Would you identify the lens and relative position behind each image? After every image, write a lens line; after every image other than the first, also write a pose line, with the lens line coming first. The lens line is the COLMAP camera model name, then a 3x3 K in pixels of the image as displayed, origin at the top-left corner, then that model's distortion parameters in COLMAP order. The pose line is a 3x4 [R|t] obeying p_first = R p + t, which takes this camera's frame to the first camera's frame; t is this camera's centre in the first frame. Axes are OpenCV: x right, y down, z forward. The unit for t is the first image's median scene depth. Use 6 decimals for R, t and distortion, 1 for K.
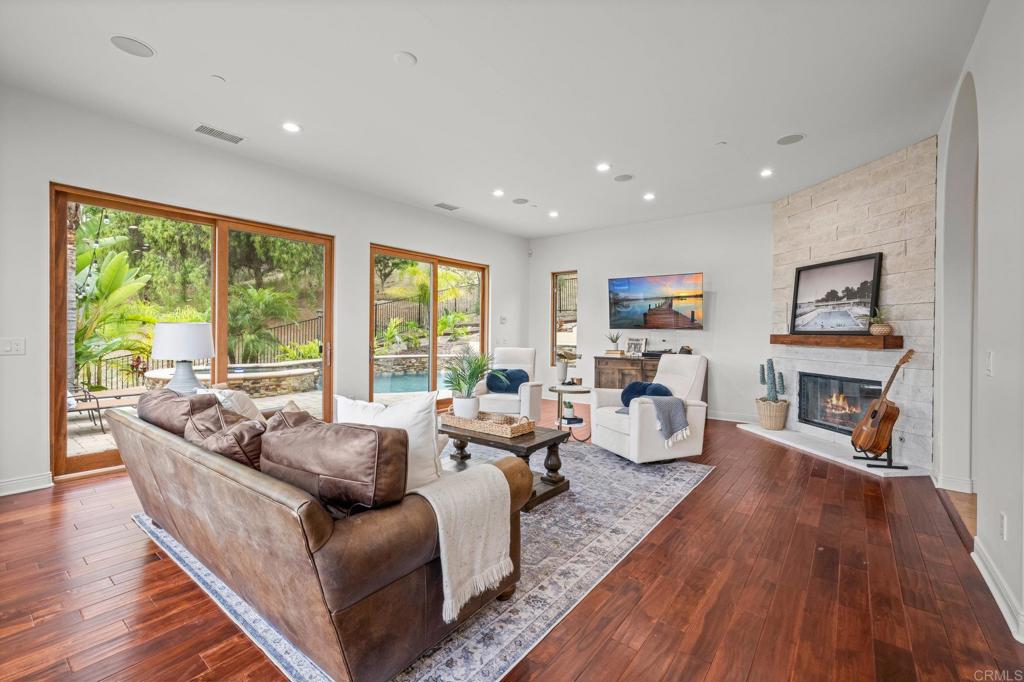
lens RADIAL K [[432.0, 0, 508.8], [0, 432.0, 335.5], [0, 0, 1]] dist [0.003491, -0.000403]
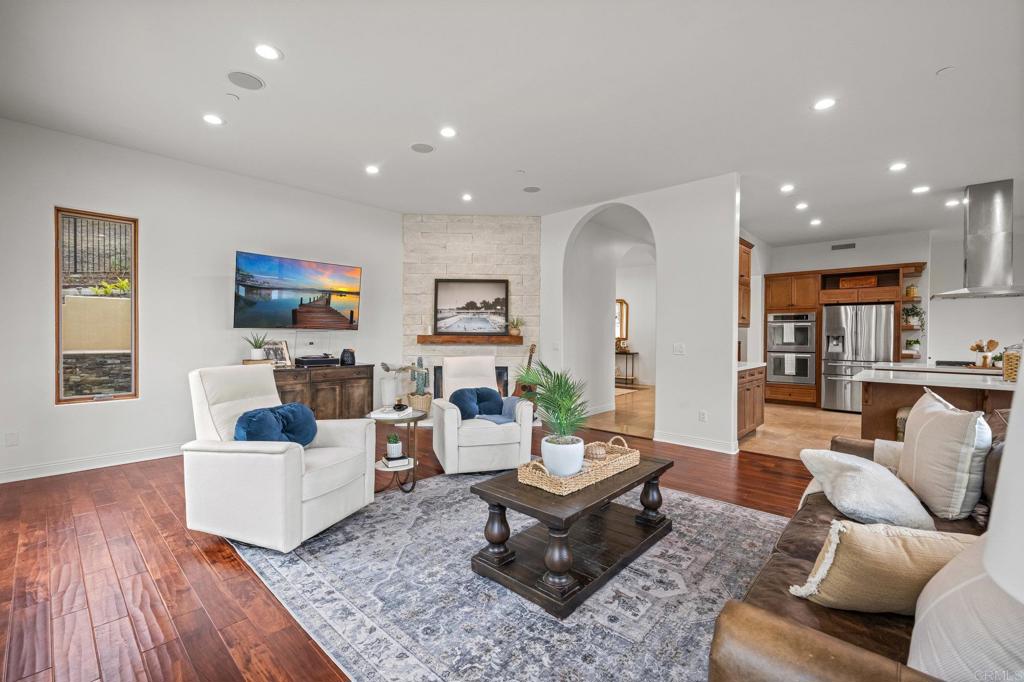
lens RADIAL K [[432.0, 0, 513.6], [0, 432.0, 340.6], [0, 0, 1]] dist [0.003491, -0.000403]
pose [[0.087174, -0.024062, 0.995902, -0.530707], [0.001839, 0.999710, 0.023993, -0.015853], [-0.996191, -0.000260, 0.087193, 0.727458]]
